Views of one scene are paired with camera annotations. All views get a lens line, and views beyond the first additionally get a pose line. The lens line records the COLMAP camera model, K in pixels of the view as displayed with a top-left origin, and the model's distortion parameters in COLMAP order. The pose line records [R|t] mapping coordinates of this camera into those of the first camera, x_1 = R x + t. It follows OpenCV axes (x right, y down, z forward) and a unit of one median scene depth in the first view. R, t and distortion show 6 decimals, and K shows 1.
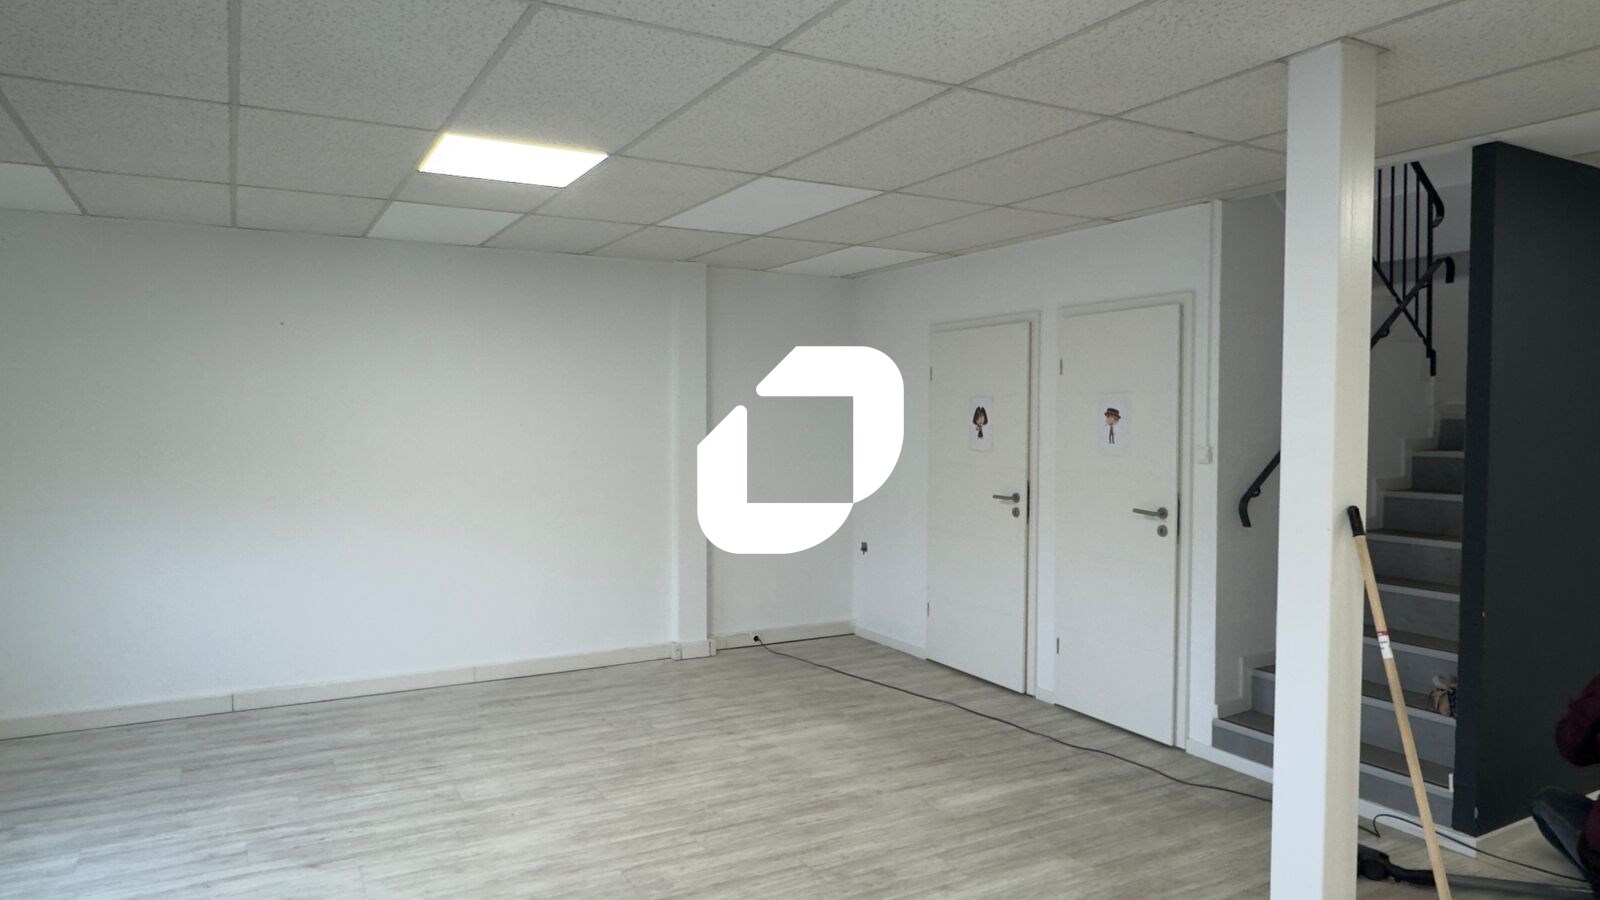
lens RADIAL K [[1017.3, 0, 800.0], [0, 1017.3, 450.0], [0, 0, 1]] dist [0.005292, 0.001055]
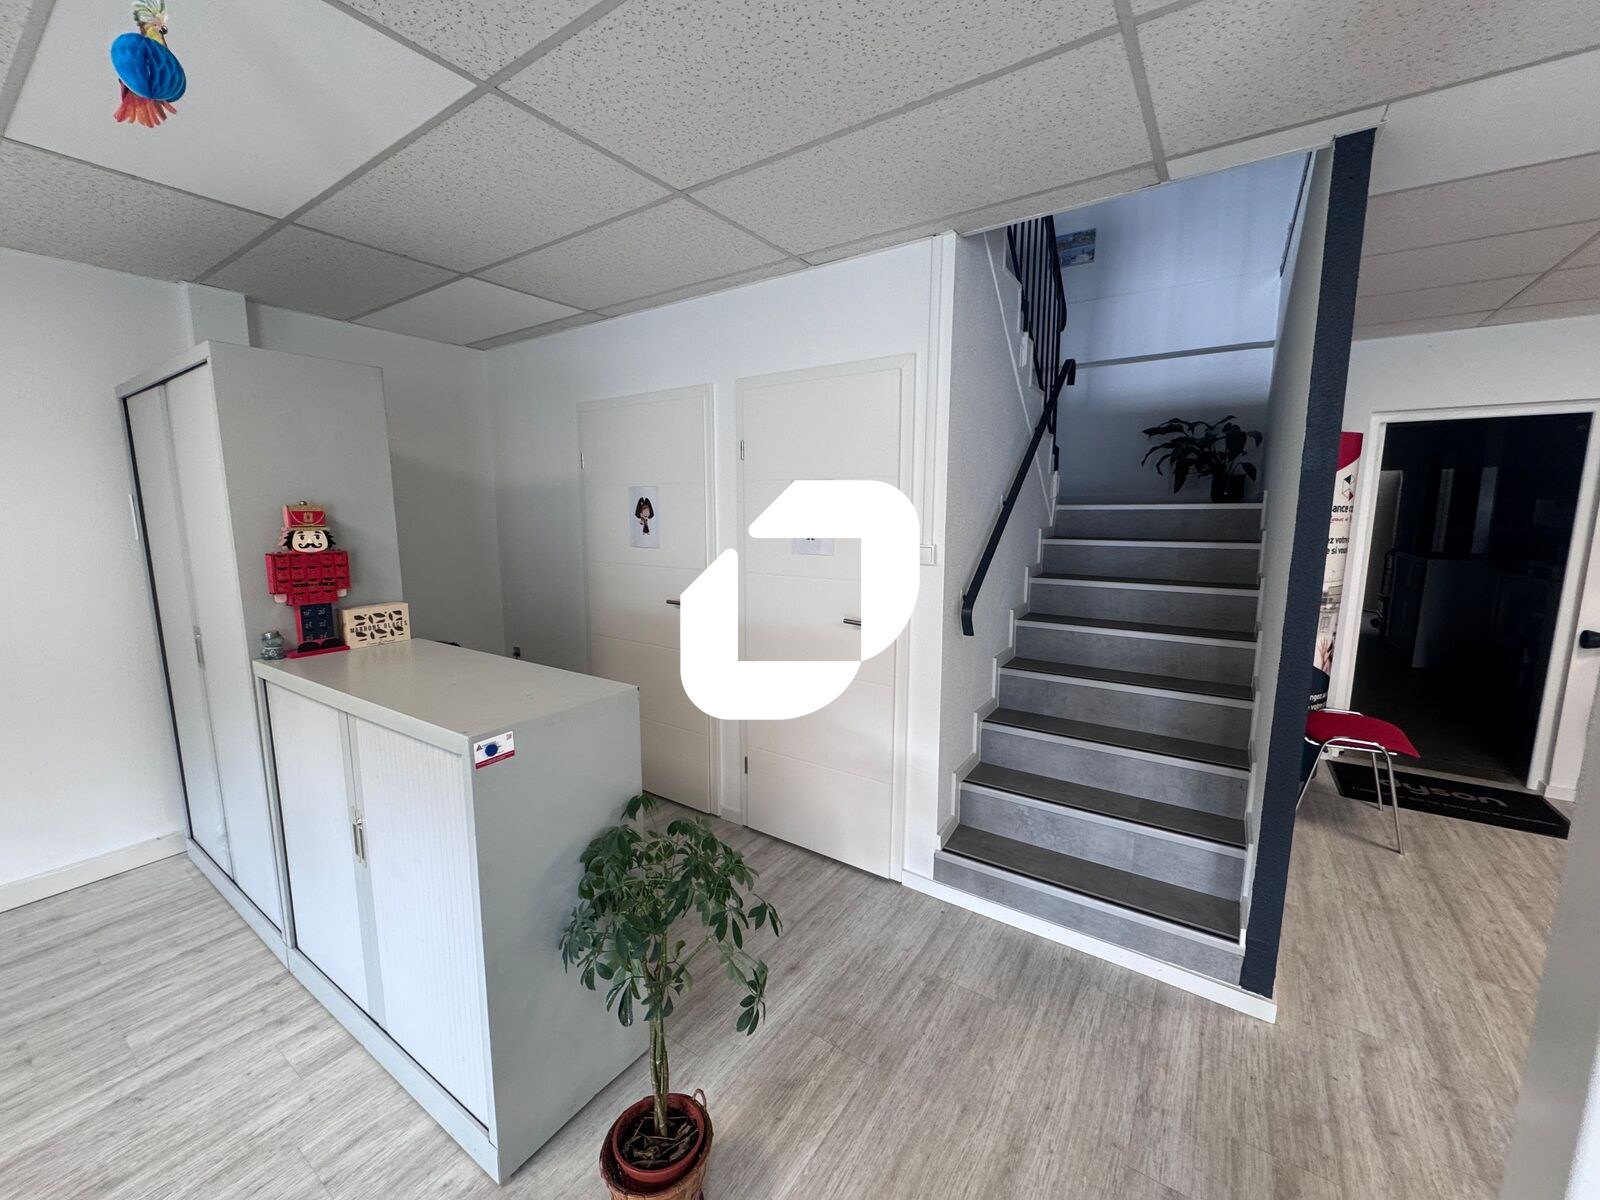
lens RADIAL K [[644.8, 0, 800.0], [0, 644.8, 600.0], [0, 0, 1]] dist [-0.000590, -0.000084]
pose [[0.899655, -0.066230, 0.431548, 0.067594], [0.017995, 0.993212, 0.114916, -0.020701], [-0.436230, -0.095619, 0.894740, 0.554133]]
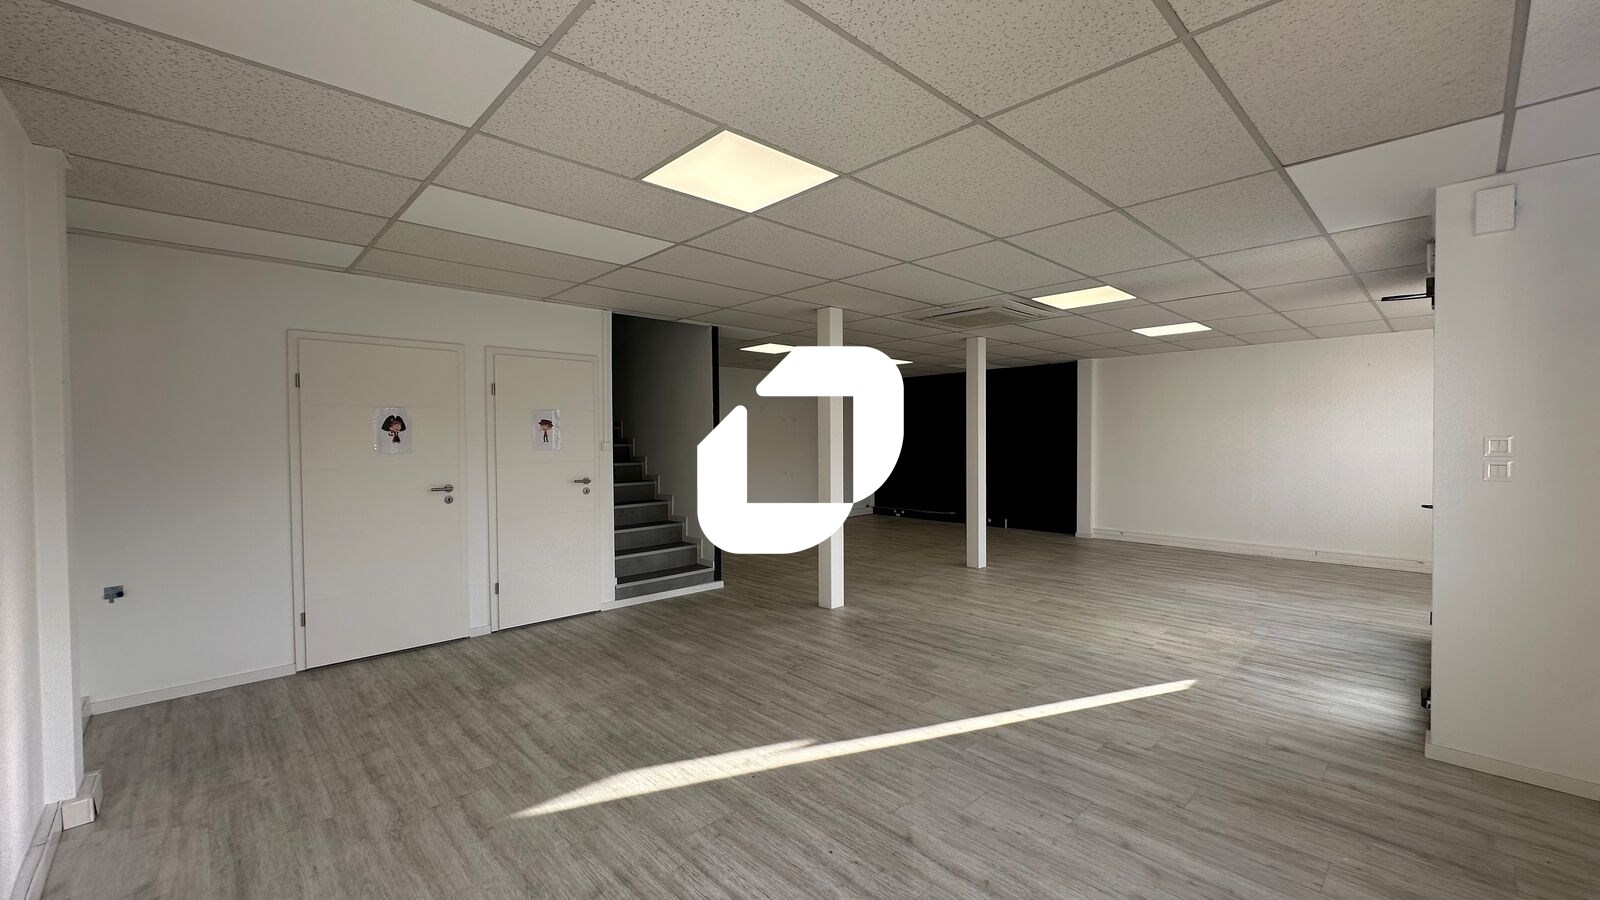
lens RADIAL K [[630.9, 0, 800.0], [0, 630.9, 450.0], [0, 0, 1]] dist [-0.001460, -0.000057]
pose [[-0.240553, -0.020130, 0.970427, -0.782559], [0.041652, 0.998650, 0.031040, -0.008367], [-0.969742, 0.047887, -0.239390, 0.911516]]
